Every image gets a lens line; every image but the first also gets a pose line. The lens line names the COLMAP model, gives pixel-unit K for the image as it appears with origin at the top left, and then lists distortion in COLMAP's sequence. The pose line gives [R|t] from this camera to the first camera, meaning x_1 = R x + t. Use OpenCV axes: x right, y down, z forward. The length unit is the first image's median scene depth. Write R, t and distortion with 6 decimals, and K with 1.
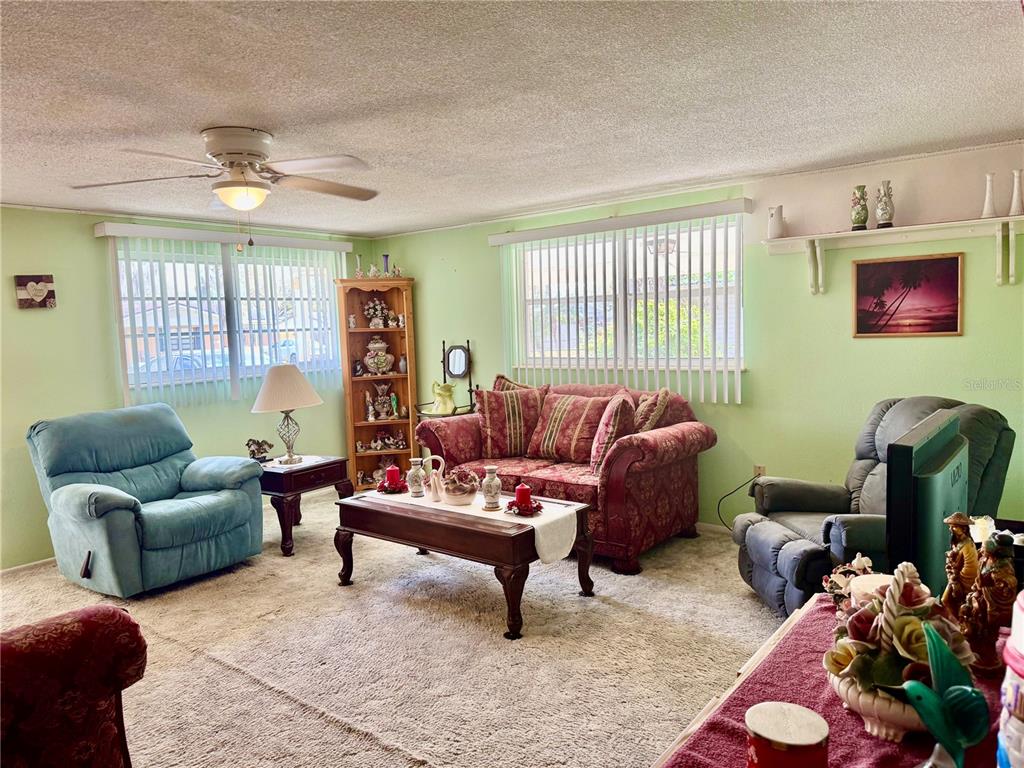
lens RADIAL K [[720.0, 0, 516.8], [0, 720.0, 383.7], [0, 0, 1]] dist [0.010247, -0.017304]
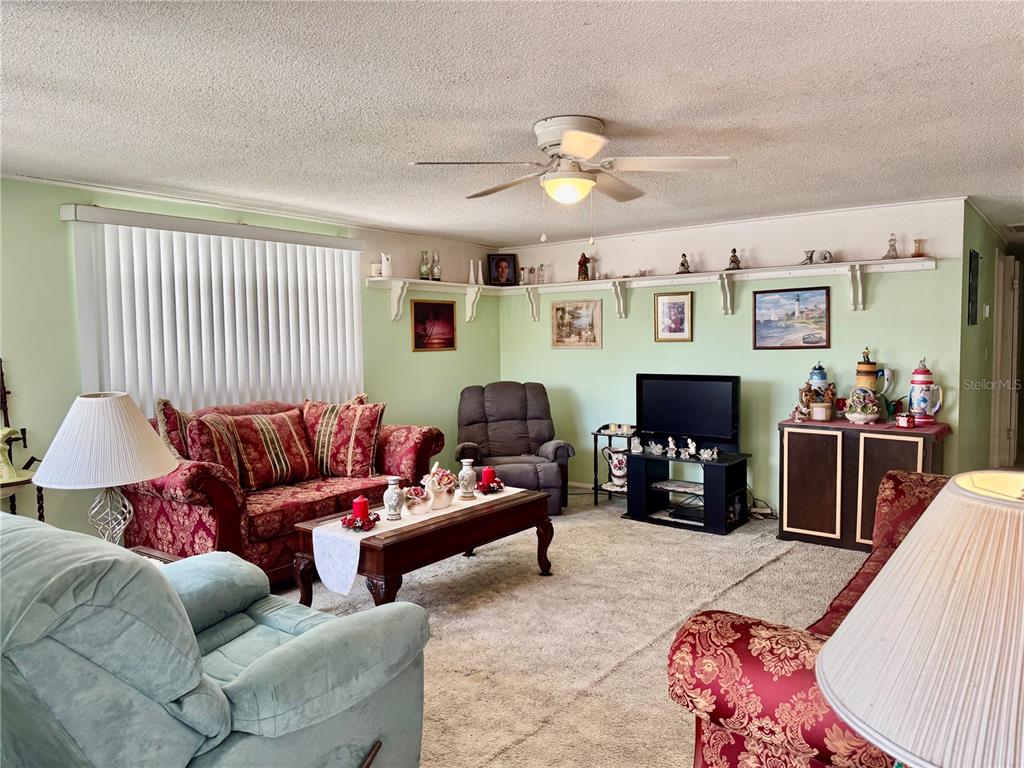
lens RADIAL K [[720.0, 0, 515.3], [0, 720.0, 384.8], [0, 0, 1]] dist [0.010247, -0.017304]
pose [[-0.014389, -0.030250, 0.999439, -1.065147], [0.095672, 0.994915, 0.031490, -0.024435], [-0.995309, 0.096072, -0.011422, 0.870000]]
